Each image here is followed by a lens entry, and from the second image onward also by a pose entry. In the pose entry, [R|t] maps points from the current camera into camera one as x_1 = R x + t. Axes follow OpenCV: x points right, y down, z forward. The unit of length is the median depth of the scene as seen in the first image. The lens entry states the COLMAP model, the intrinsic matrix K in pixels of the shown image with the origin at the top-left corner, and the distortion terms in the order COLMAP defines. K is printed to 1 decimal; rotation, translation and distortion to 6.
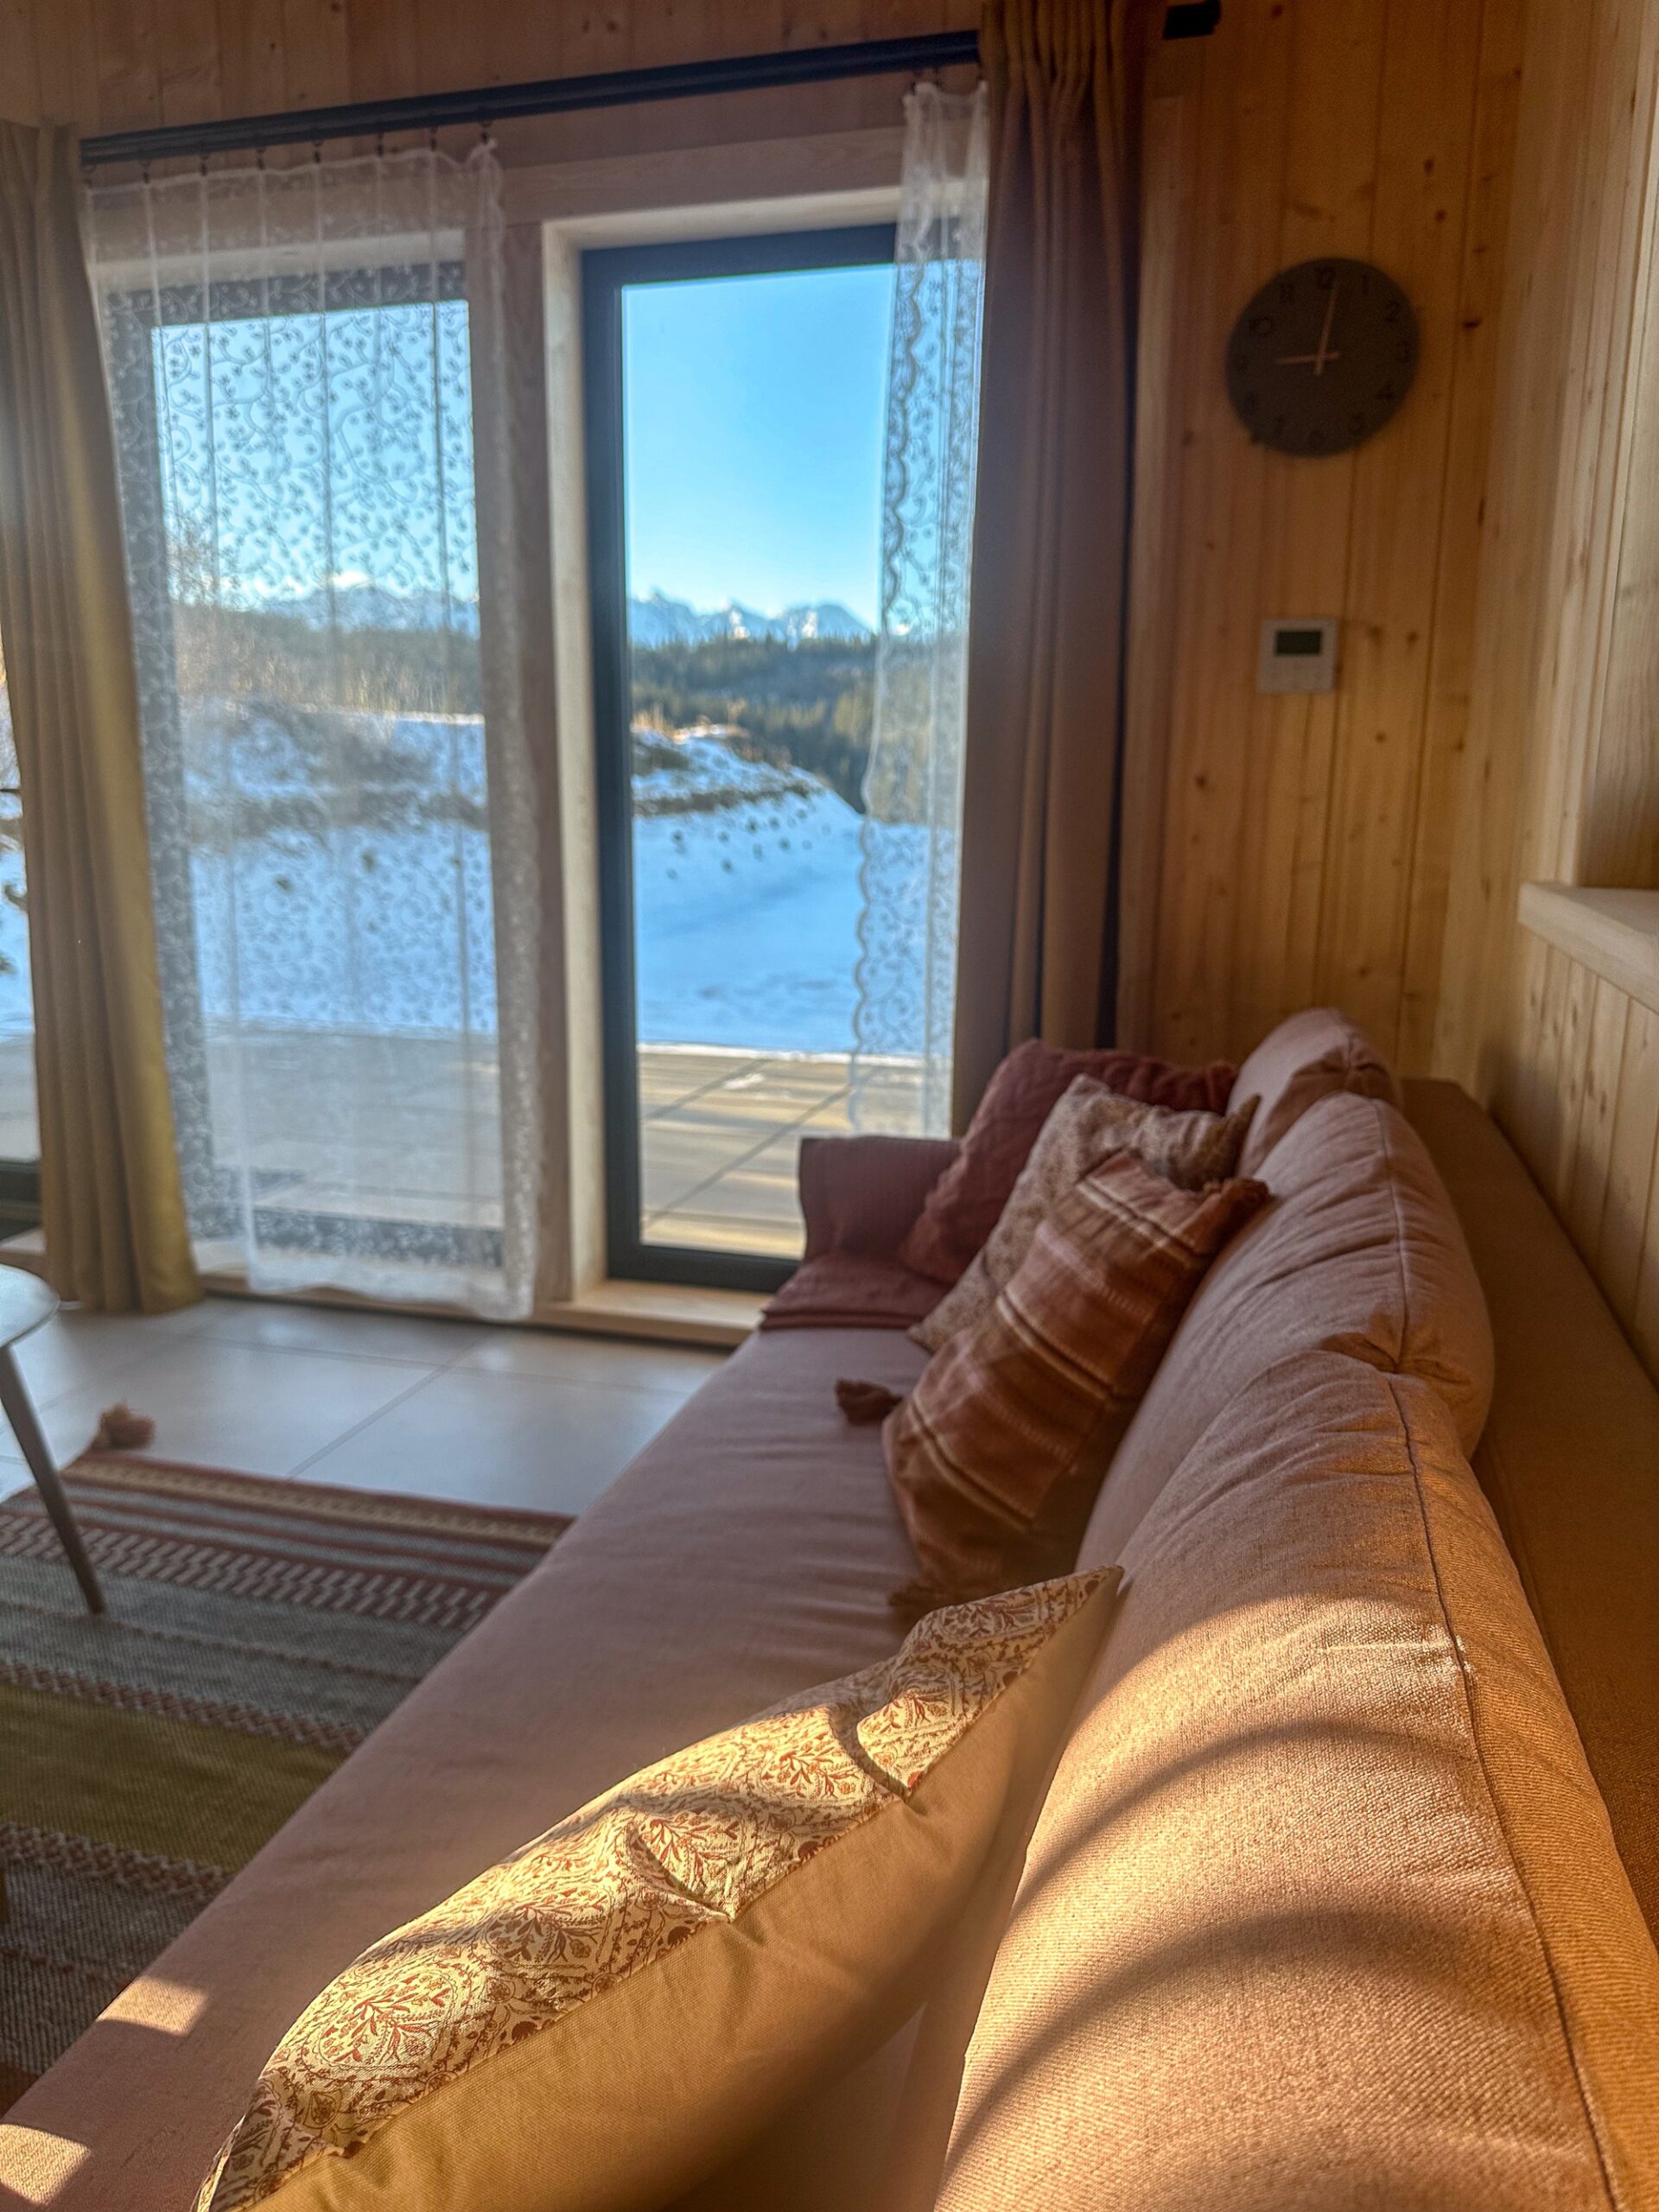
lens RADIAL K [[1513.2, 0, 829.5], [0, 1513.2, 1106.0], [0, 0, 1]] dist [0.173856, -0.244443]
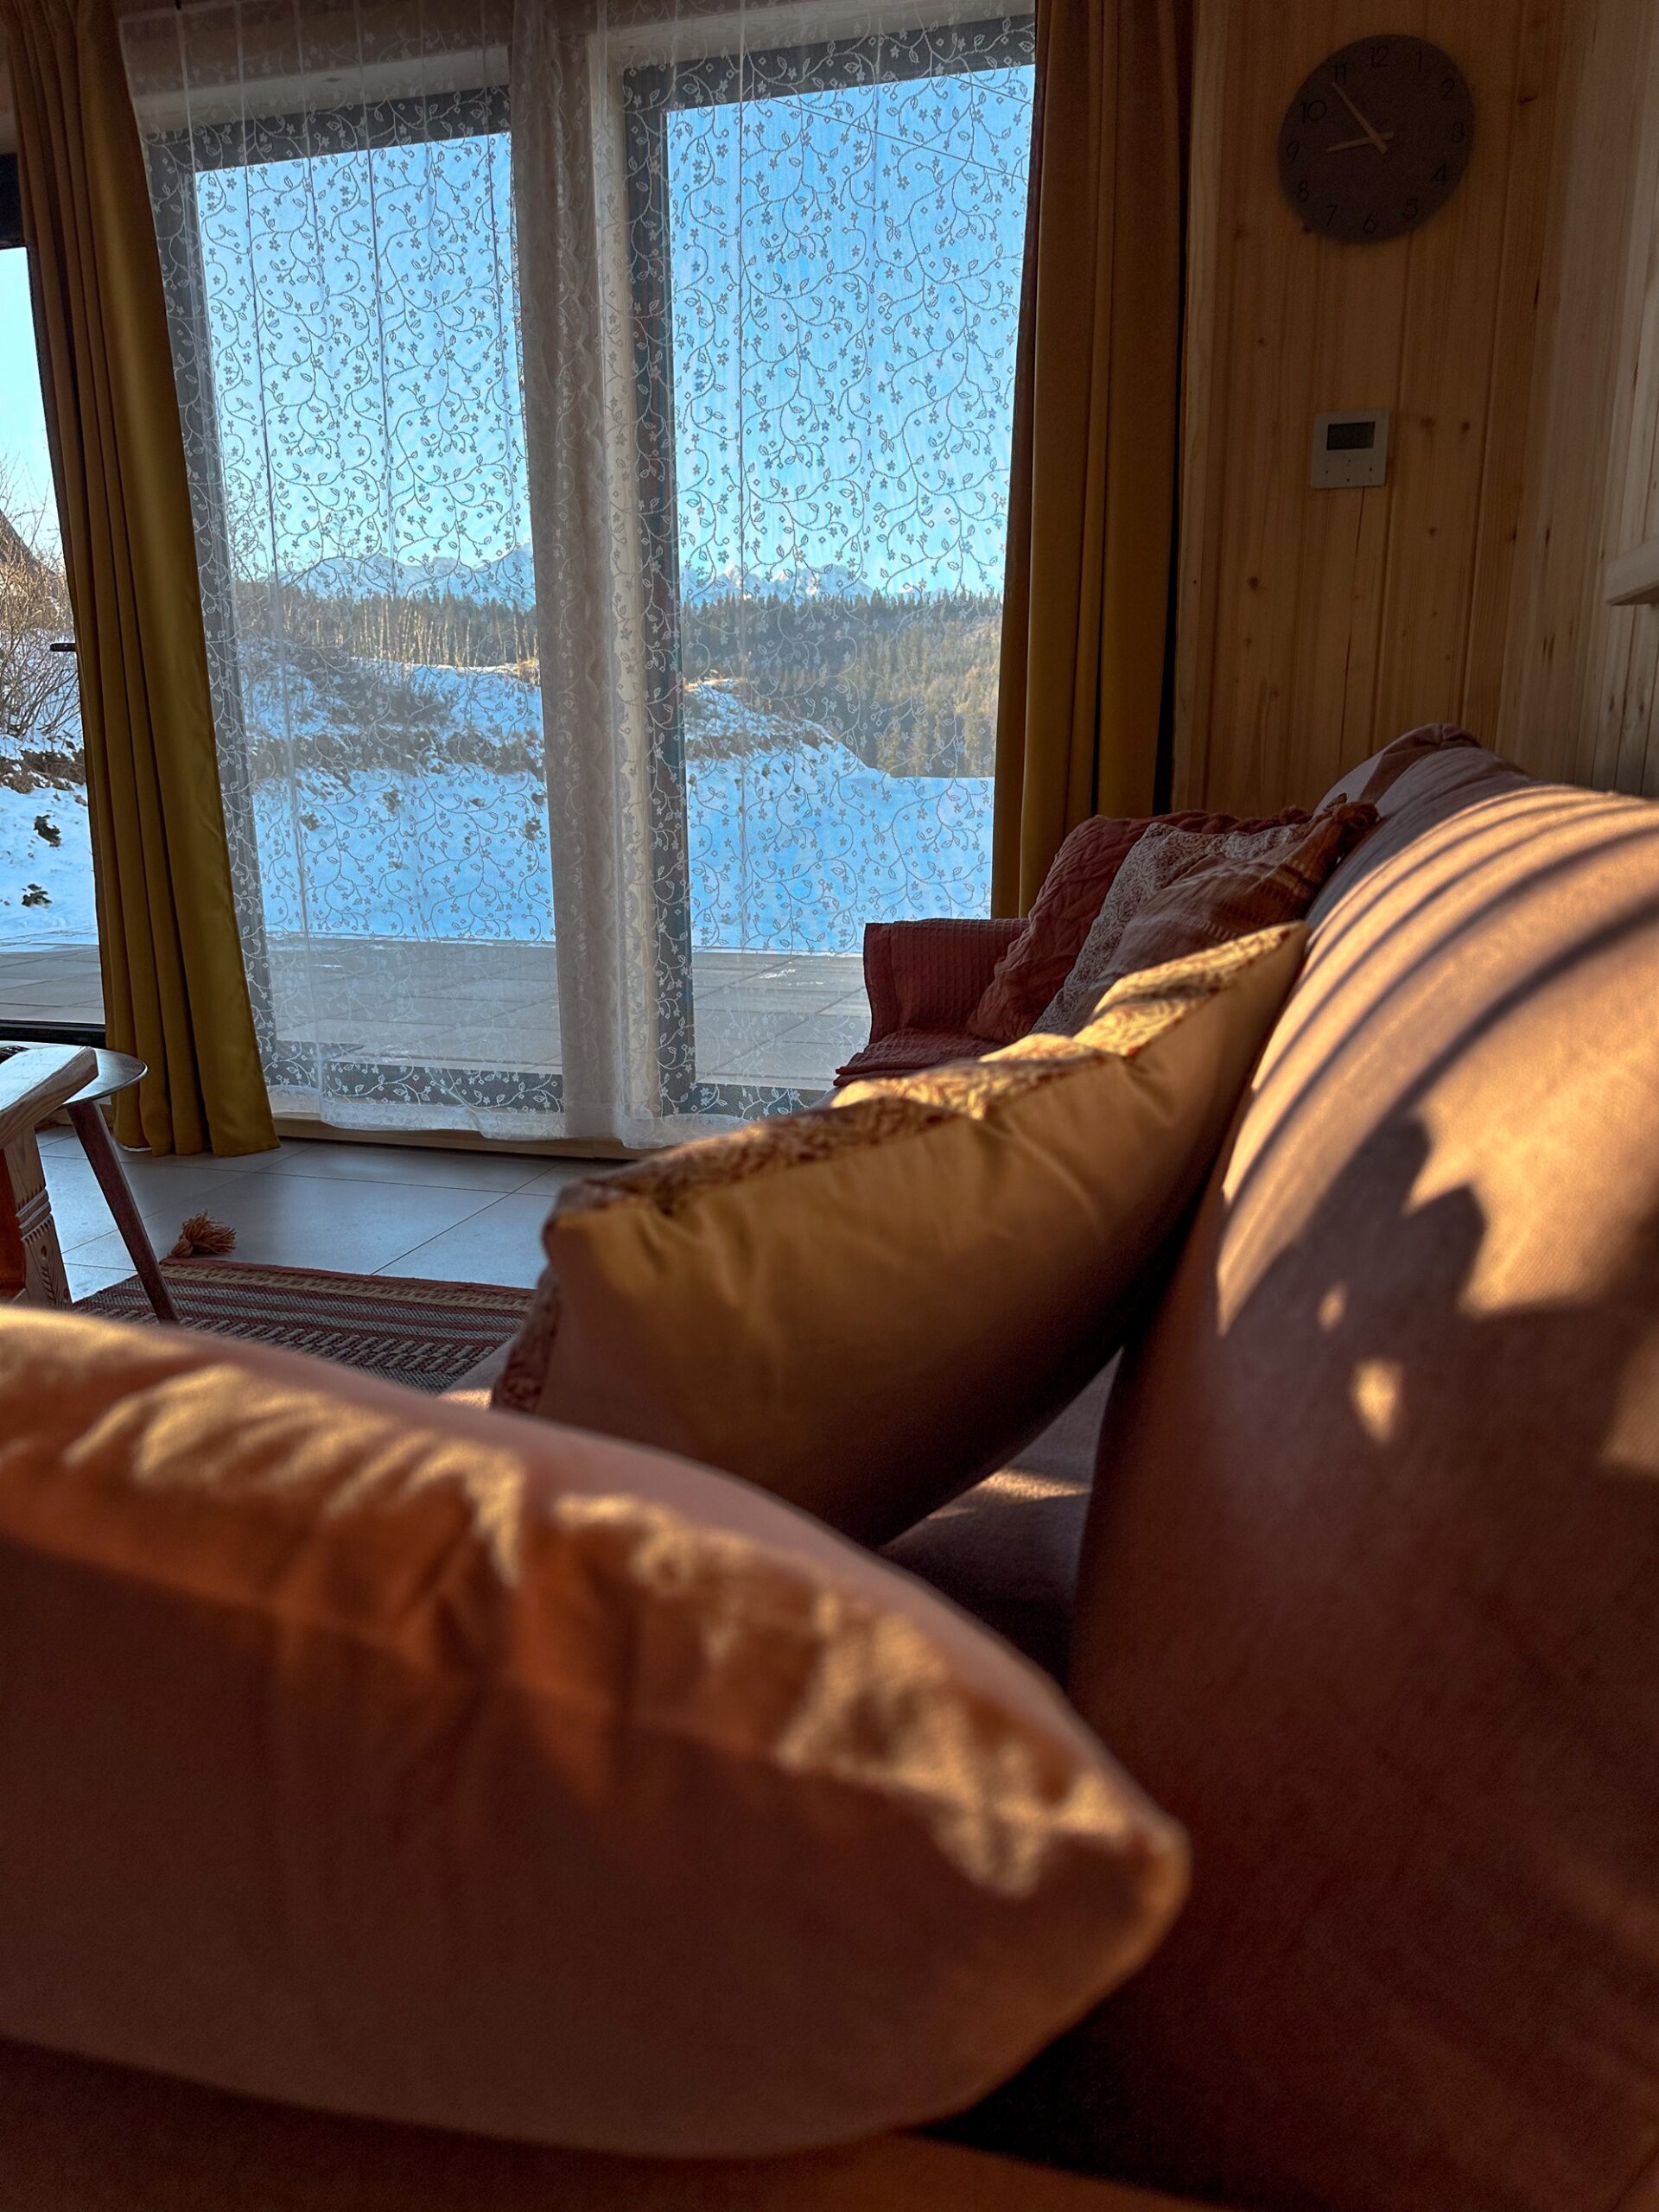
lens RADIAL K [[1484.5, 0, 841.2], [0, 1484.5, 1108.4], [0, 0, 1]] dist [0.150655, -0.145029]
pose [[0.999912, -0.013248, 0.000765, -0.033378], [0.013223, 0.999551, 0.026882, 0.102736], [-0.001121, -0.026869, 0.999638, -0.002637]]
